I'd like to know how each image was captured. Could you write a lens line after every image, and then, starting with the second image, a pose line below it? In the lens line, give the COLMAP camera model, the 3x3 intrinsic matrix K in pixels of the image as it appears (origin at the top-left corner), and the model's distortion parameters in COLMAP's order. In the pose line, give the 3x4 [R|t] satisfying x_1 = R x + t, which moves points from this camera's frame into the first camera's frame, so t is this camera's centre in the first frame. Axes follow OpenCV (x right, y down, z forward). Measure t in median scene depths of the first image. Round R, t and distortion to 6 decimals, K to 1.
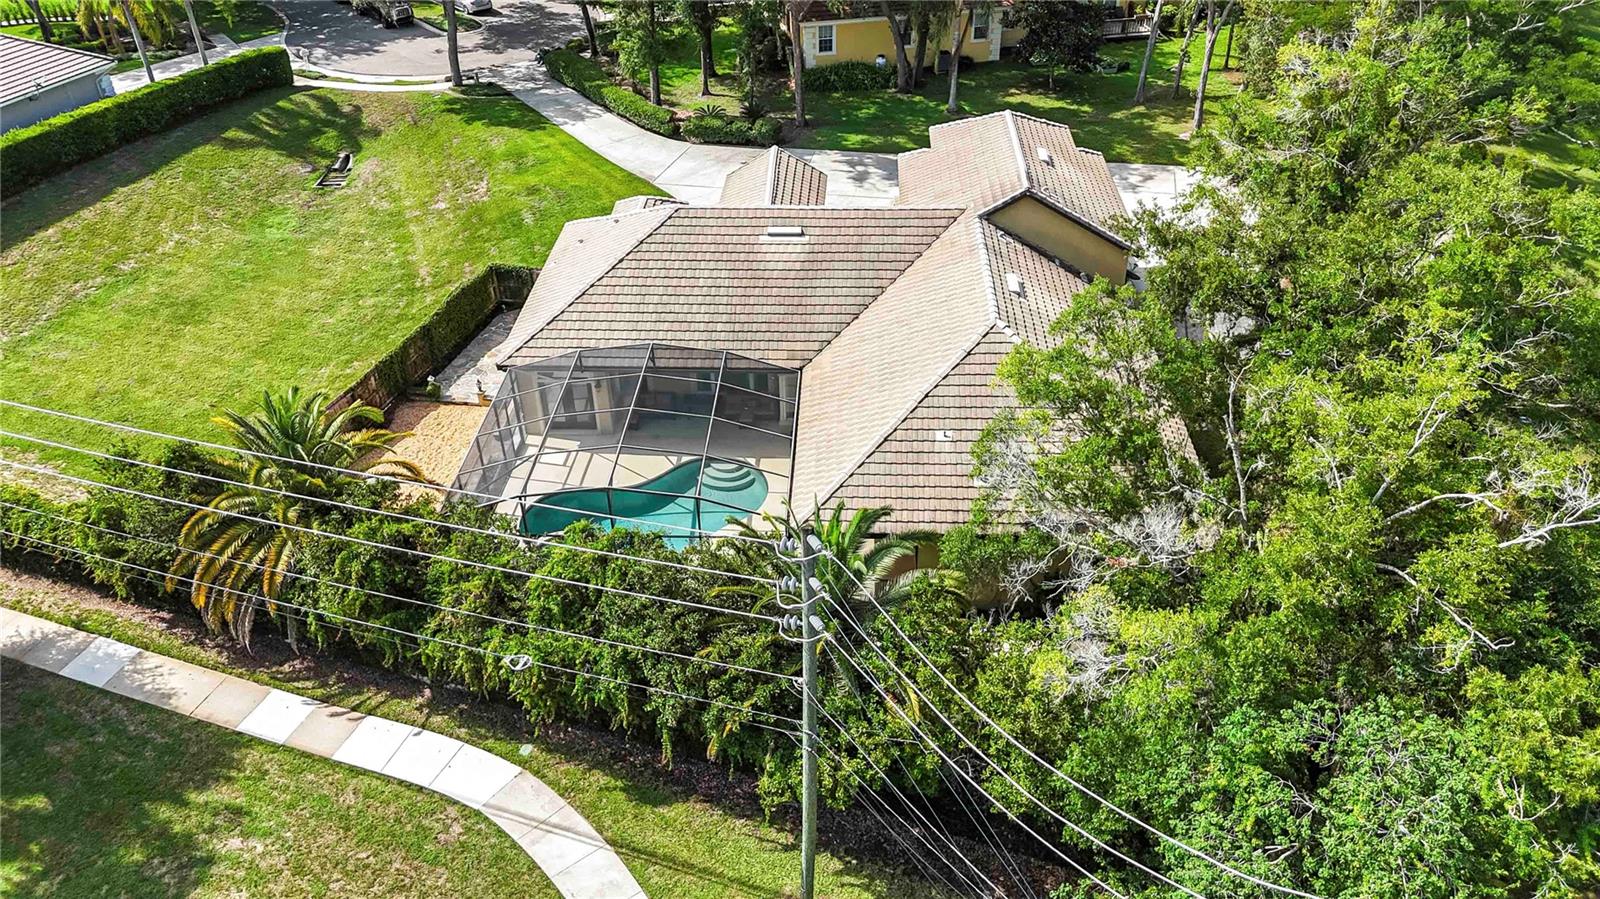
lens RADIAL K [[1191.5, 0, 800.0], [0, 1191.5, 449.5], [0, 0, 1]] dist [0.035207, -0.007003]
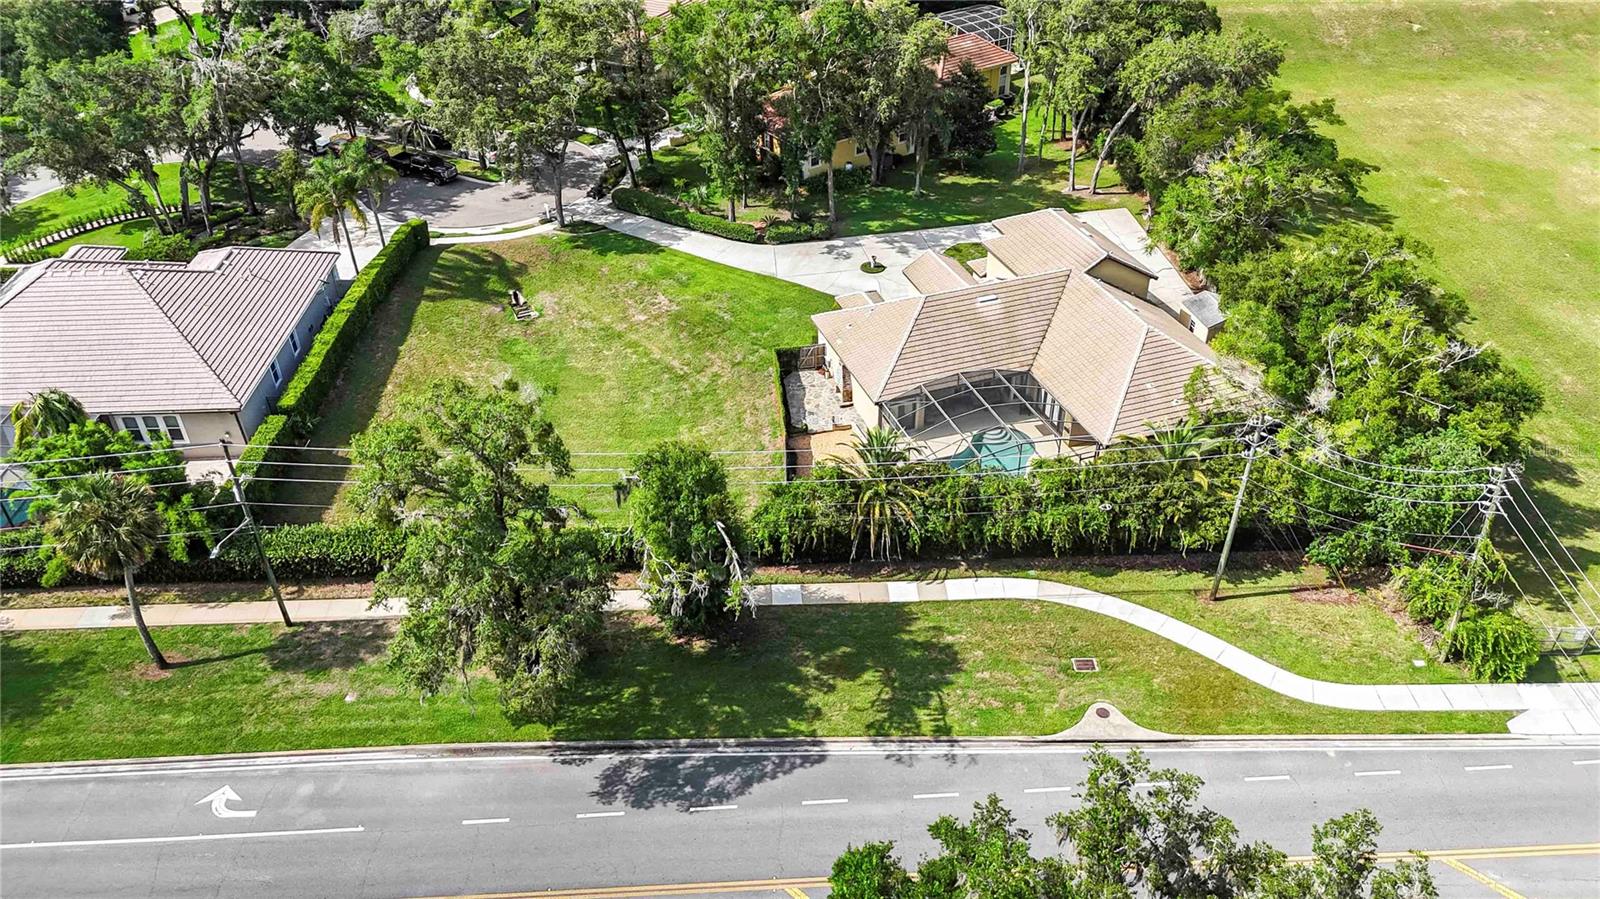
lens RADIAL K [[1196.2, 0, 800.0], [0, 1196.2, 449.5], [0, 0, 1]] dist [0.078171, -0.001730]
pose [[0.924823, -0.213563, 0.314791, -0.569140], [0.213697, 0.976290, 0.034522, -0.053091], [-0.314700, 0.035343, 0.948533, -0.397107]]
